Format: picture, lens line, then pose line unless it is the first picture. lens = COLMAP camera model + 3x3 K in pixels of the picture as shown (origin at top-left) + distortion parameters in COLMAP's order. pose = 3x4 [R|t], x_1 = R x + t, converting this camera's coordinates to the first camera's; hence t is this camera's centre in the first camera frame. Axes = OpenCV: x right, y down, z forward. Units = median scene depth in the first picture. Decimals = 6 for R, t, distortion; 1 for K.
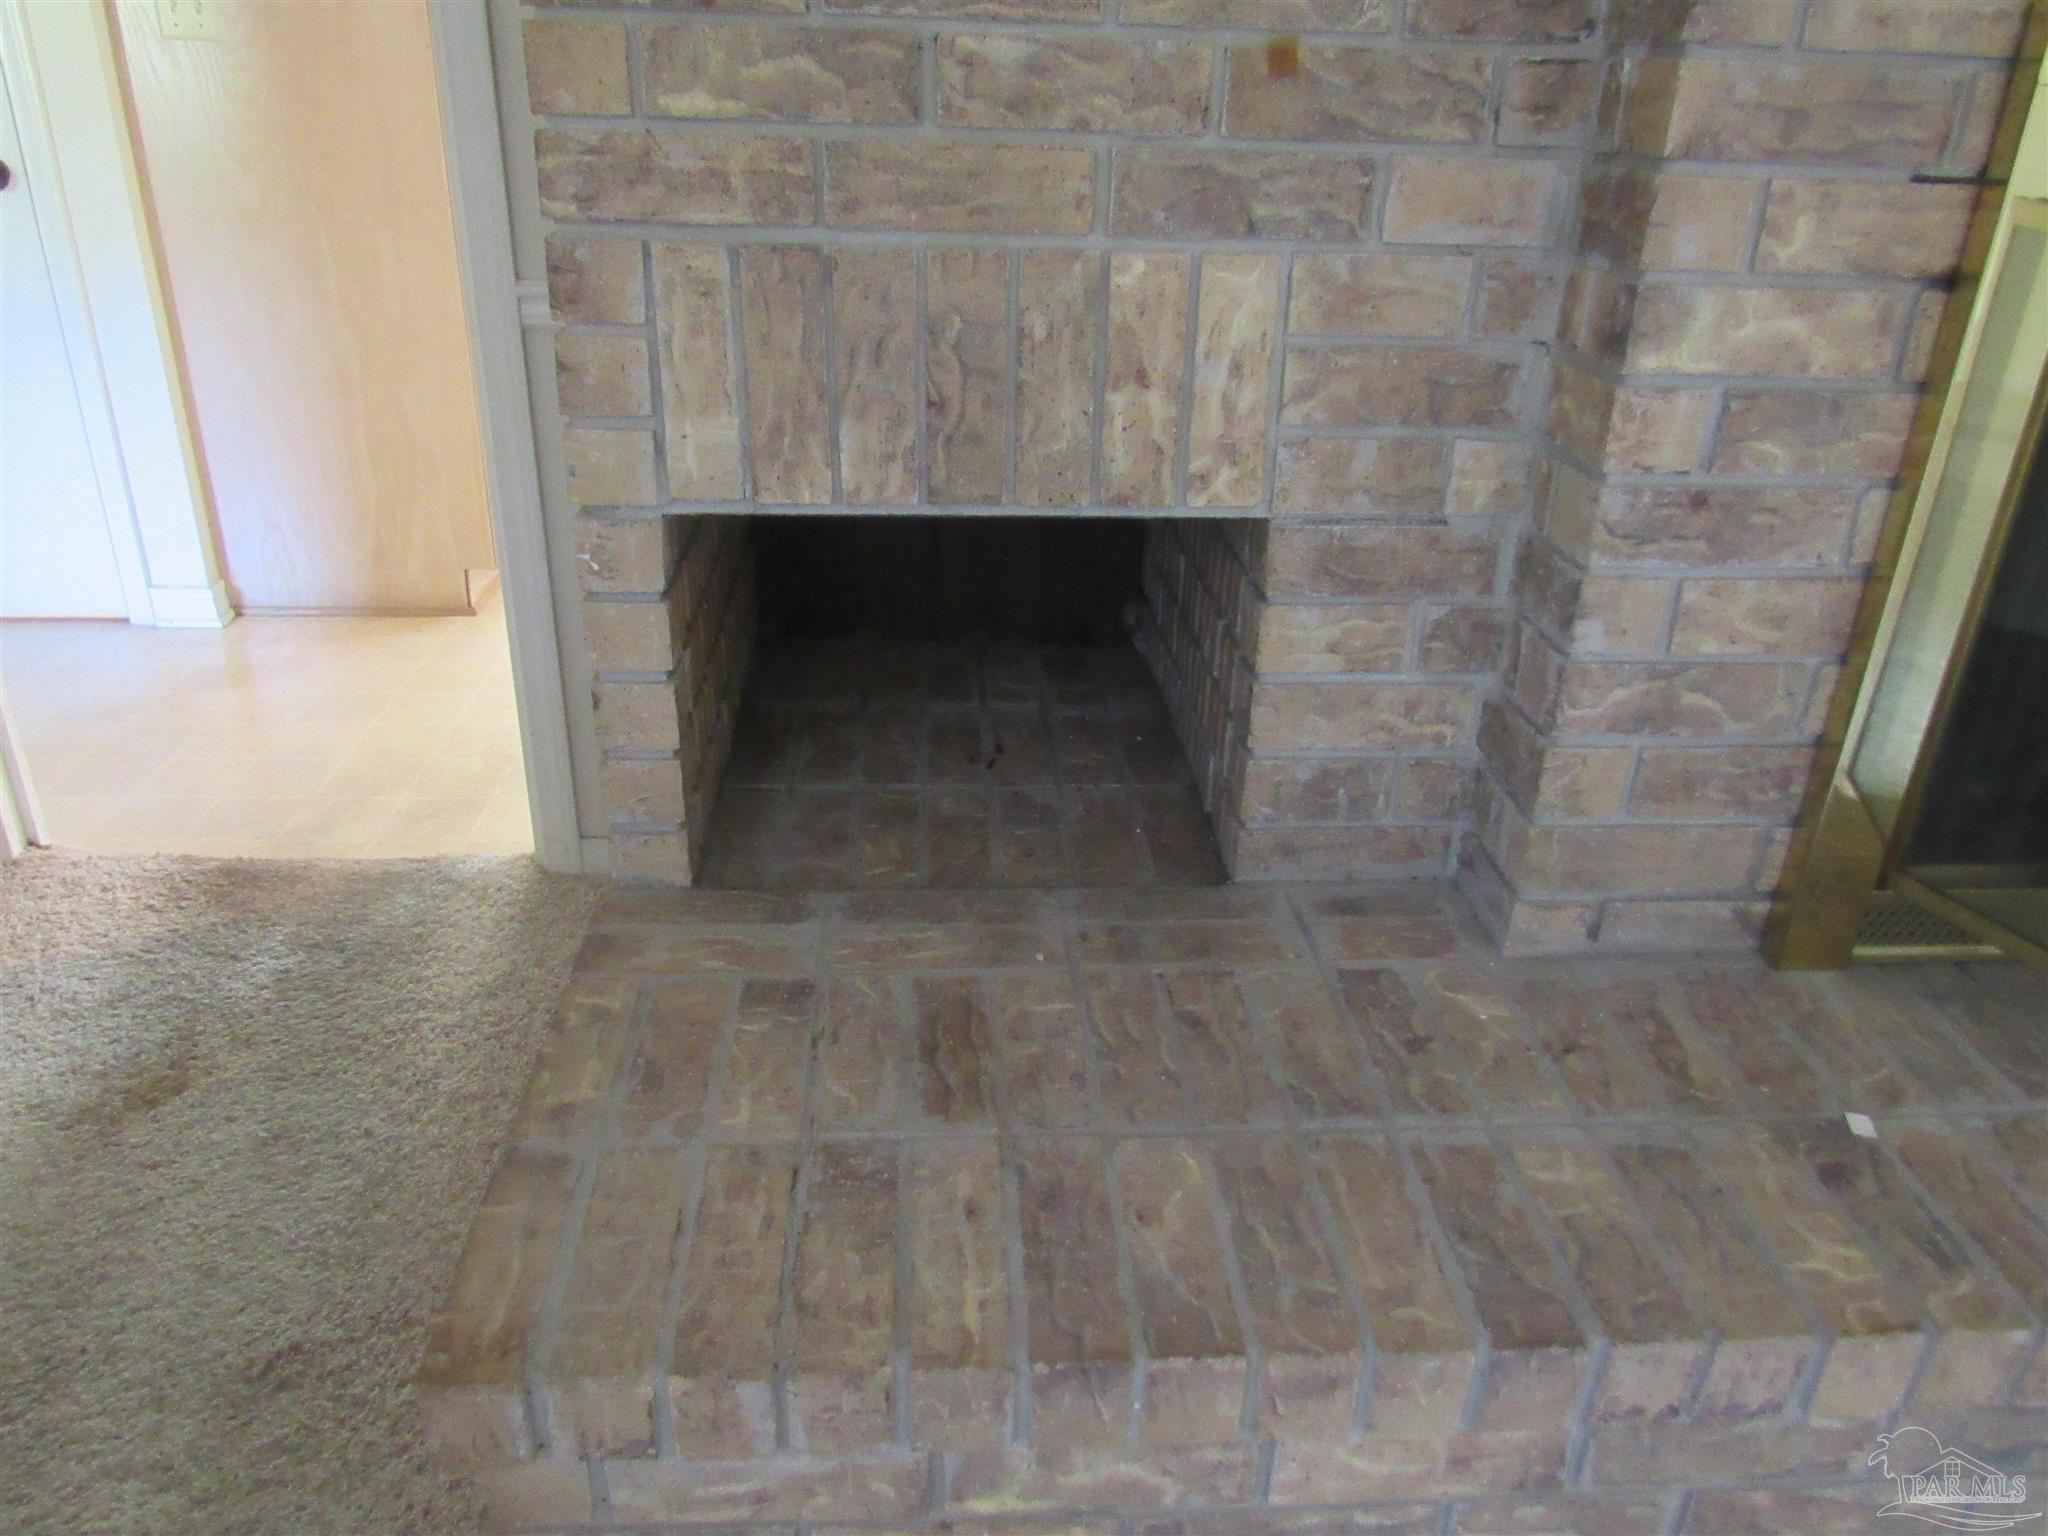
lens RADIAL K [[1451.4, 0, 1024.0], [0, 1451.4, 768.0], [0, 0, 1]] dist [-0.024671, 0.002628]
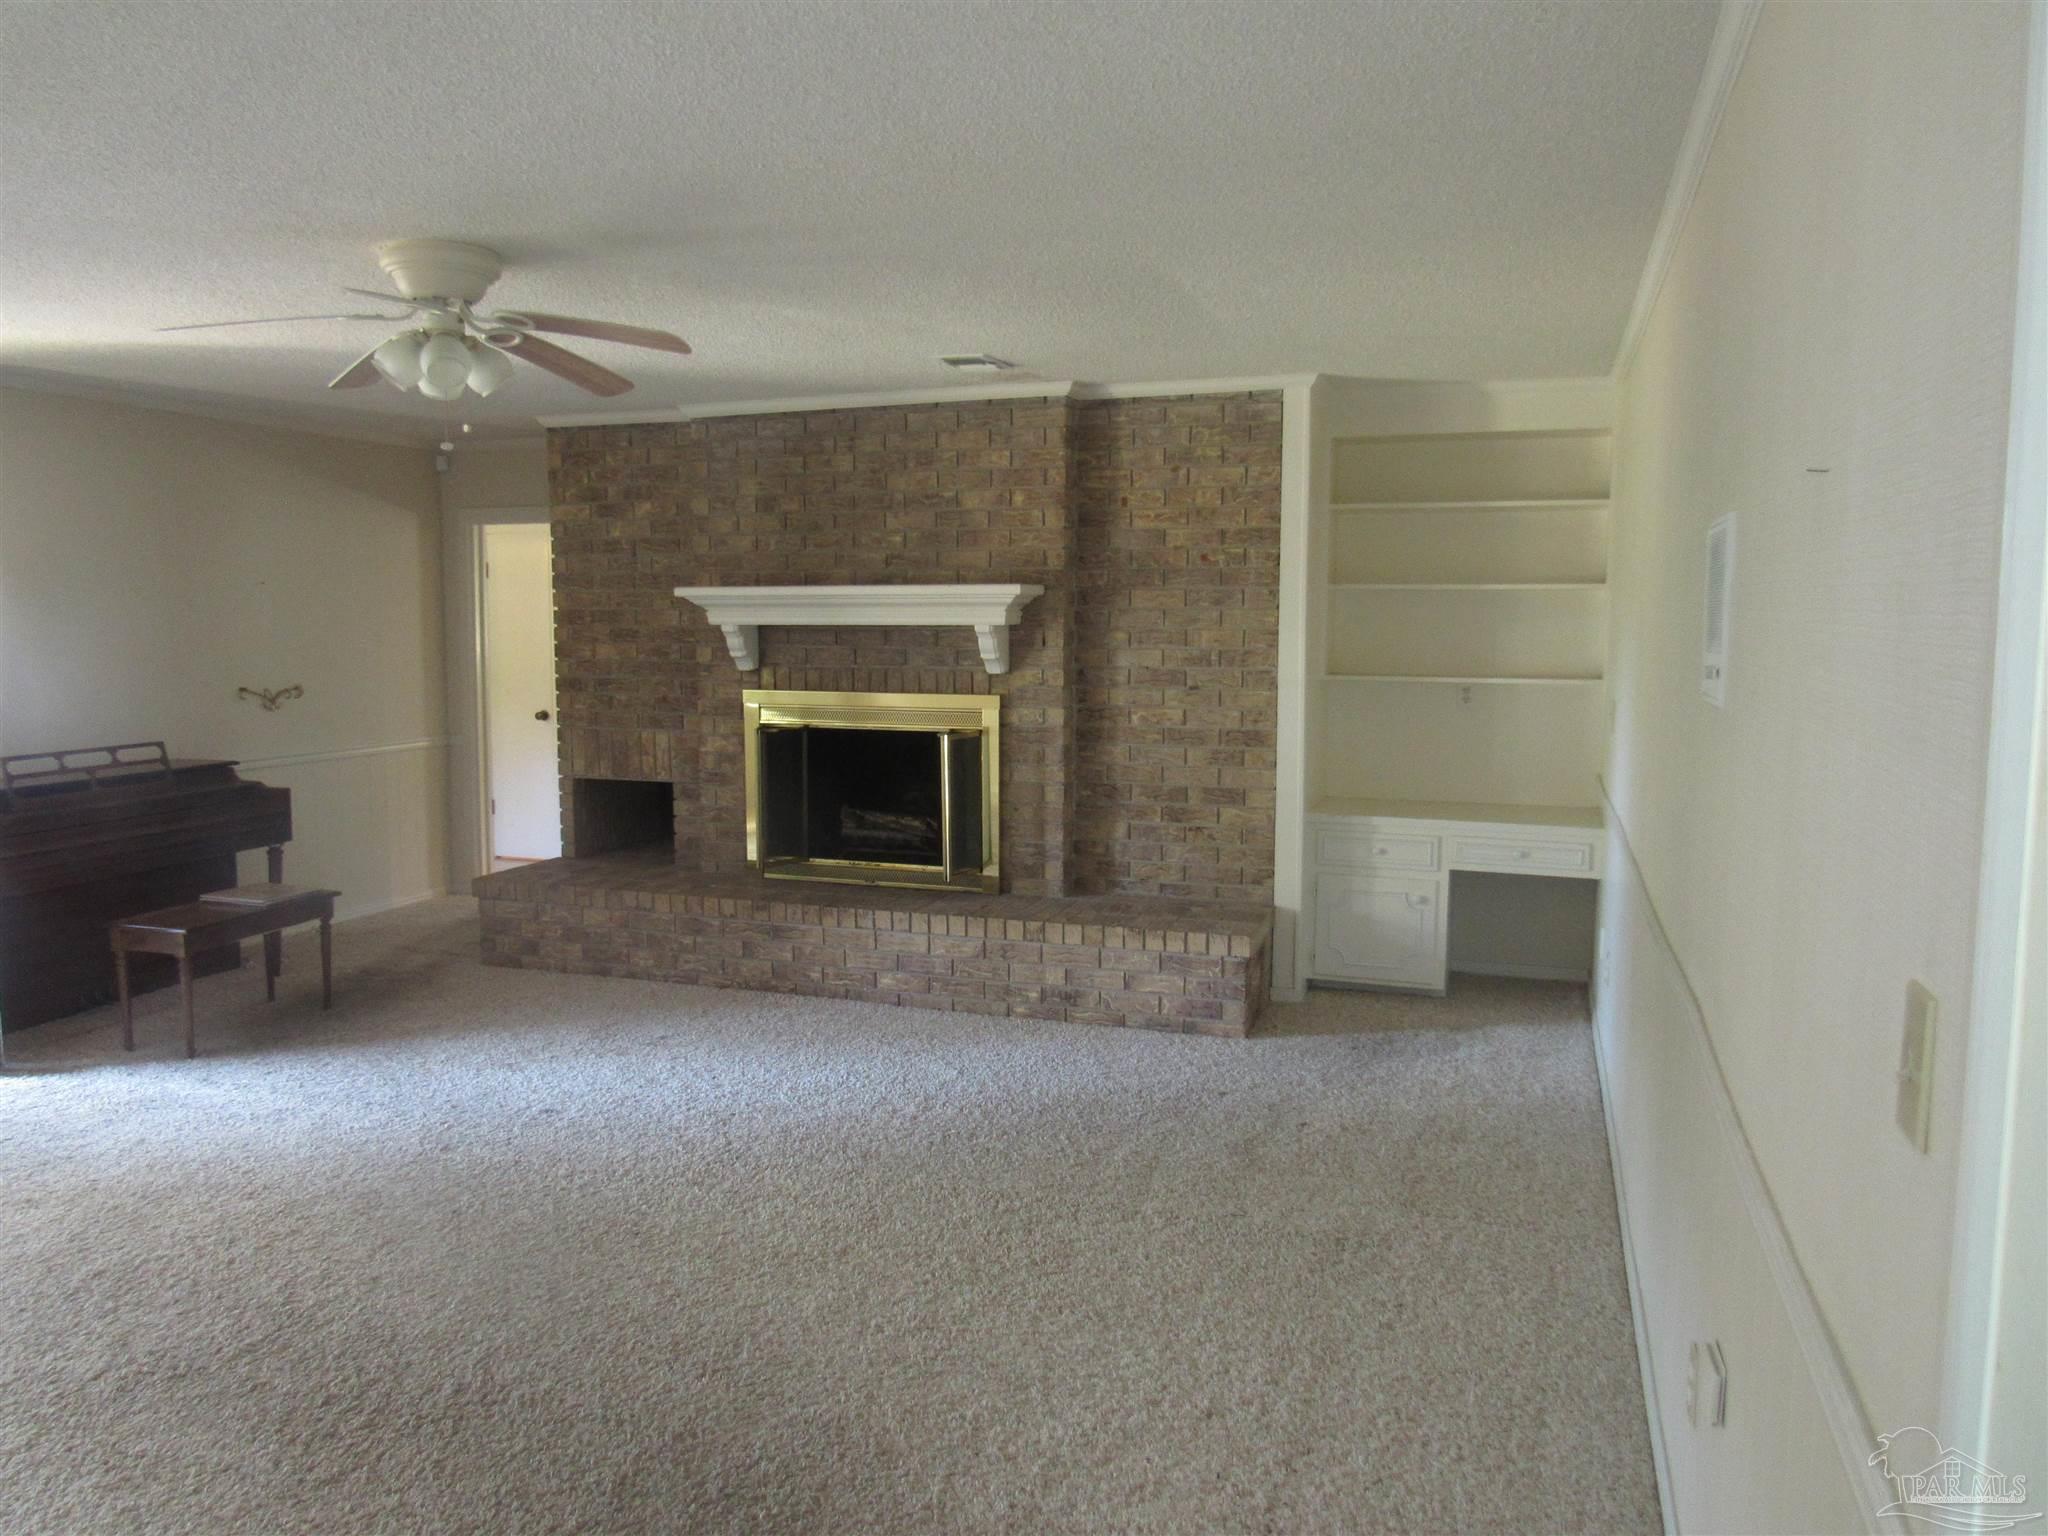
lens RADIAL K [[1451.4, 0, 1024.0], [0, 1451.4, 768.0], [0, 0, 1]] dist [-0.024671, 0.002628]
pose [[0.925532, 0.017203, -0.378278, 3.516277], [-0.144898, 0.939028, -0.311818, 1.286111], [0.349849, 0.343409, 0.871594, -3.253511]]
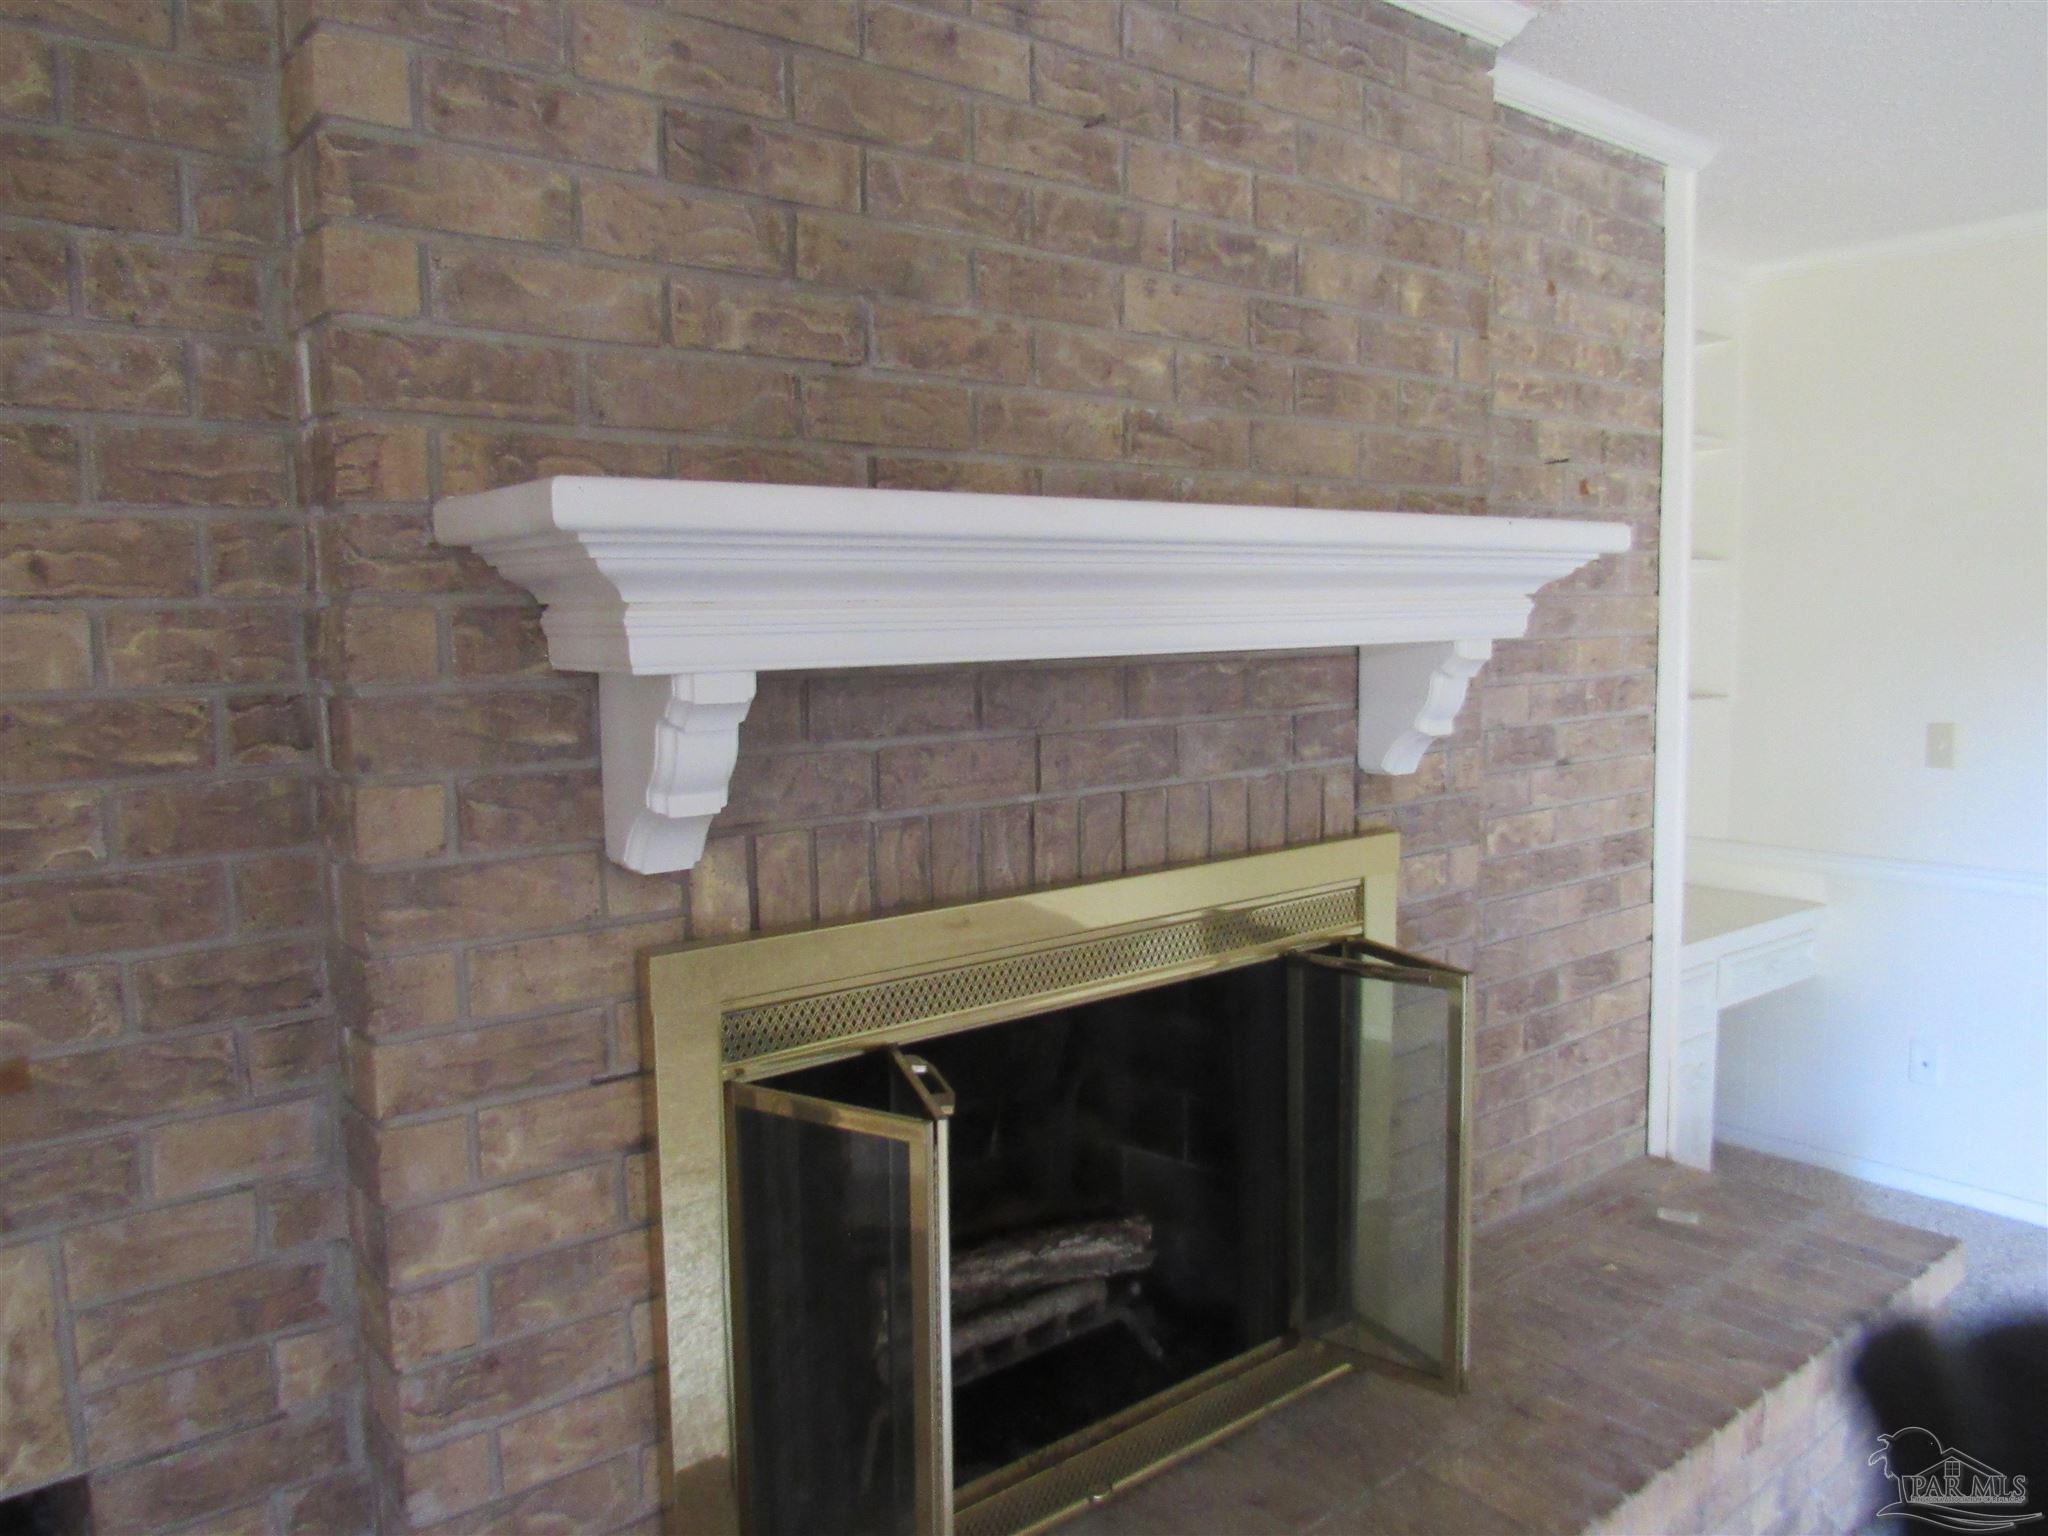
lens RADIAL K [[1451.4, 0, 1024.0], [0, 1451.4, 768.0], [0, 0, 1]] dist [-0.024671, 0.002628]
pose [[0.817612, -0.096882, 0.567560, 0.204645], [0.280446, 0.927915, -0.245610, -0.222521], [-0.502852, 0.359984, 0.785844, -0.299208]]
